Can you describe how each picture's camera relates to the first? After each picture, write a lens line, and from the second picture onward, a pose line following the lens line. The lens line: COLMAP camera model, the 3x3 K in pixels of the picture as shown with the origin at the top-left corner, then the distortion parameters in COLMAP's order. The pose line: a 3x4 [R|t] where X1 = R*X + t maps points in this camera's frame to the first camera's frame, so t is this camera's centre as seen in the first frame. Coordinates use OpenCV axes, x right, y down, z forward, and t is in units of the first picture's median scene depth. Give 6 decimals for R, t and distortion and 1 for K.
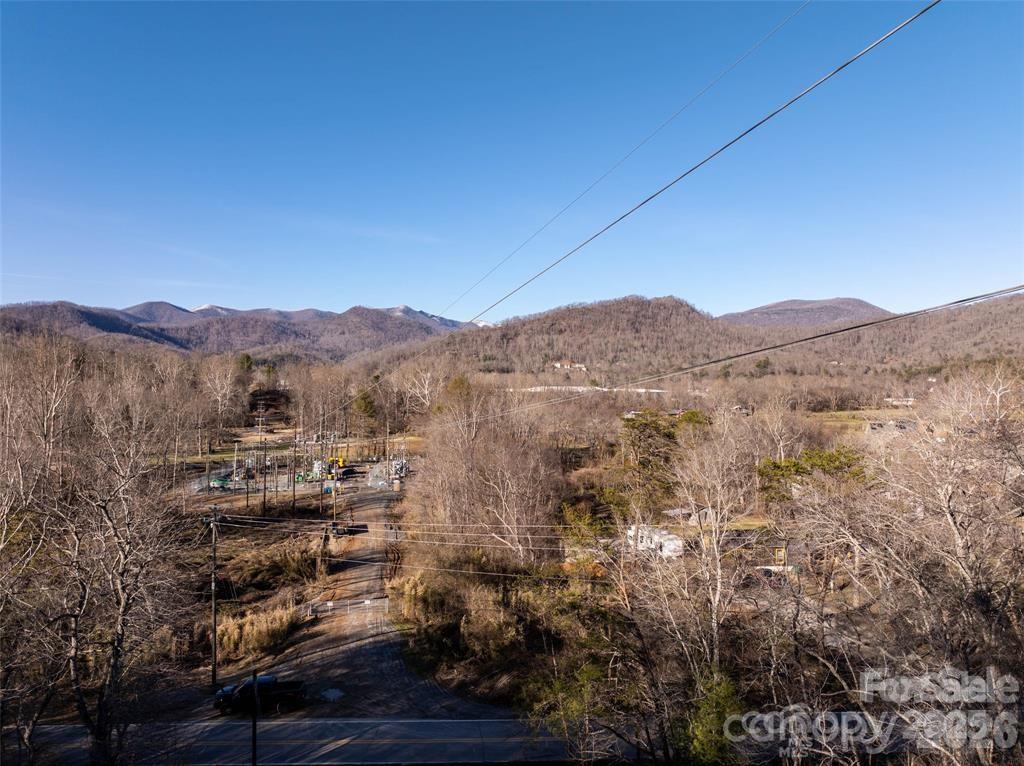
lens RADIAL K [[722.4, 0, 515.7], [0, 722.4, 380.8], [0, 0, 1]] dist [-0.038391, 0.003274]
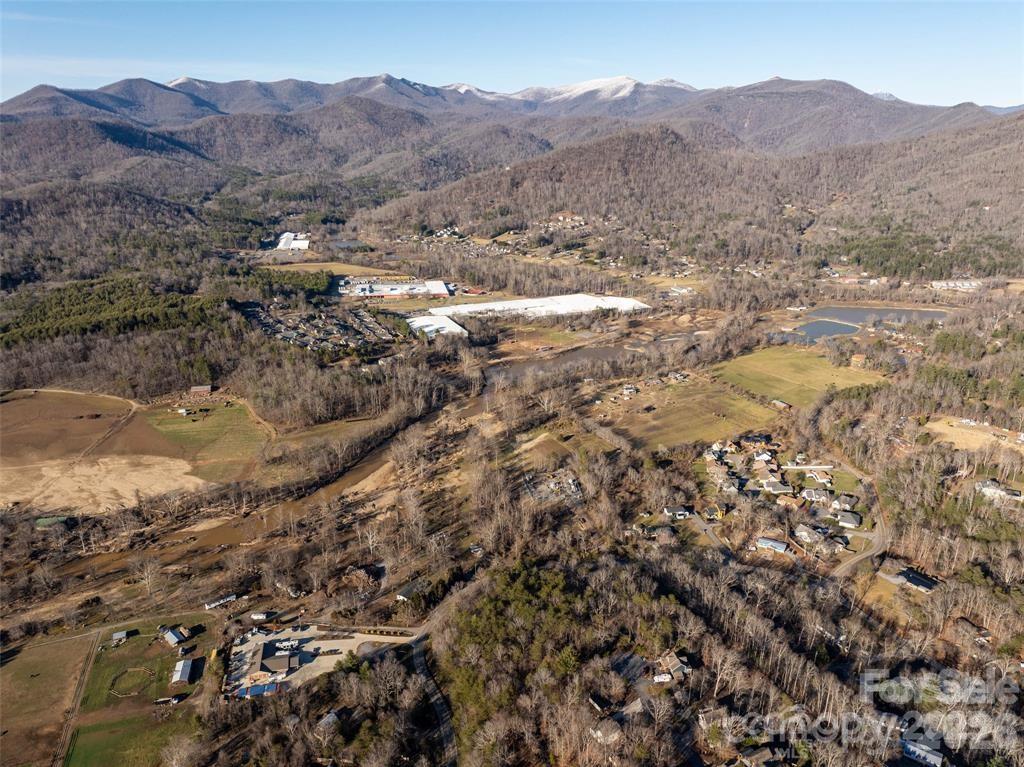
lens RADIAL K [[722.4, 0, 515.7], [0, 722.4, 381.3], [0, 0, 1]] dist [-0.038391, 0.003274]
pose [[0.999504, -0.007194, 0.030666, -0.024047], [-0.003429, 0.942927, 0.332981, -0.069434], [-0.031311, -0.332921, 0.942435, -0.100413]]
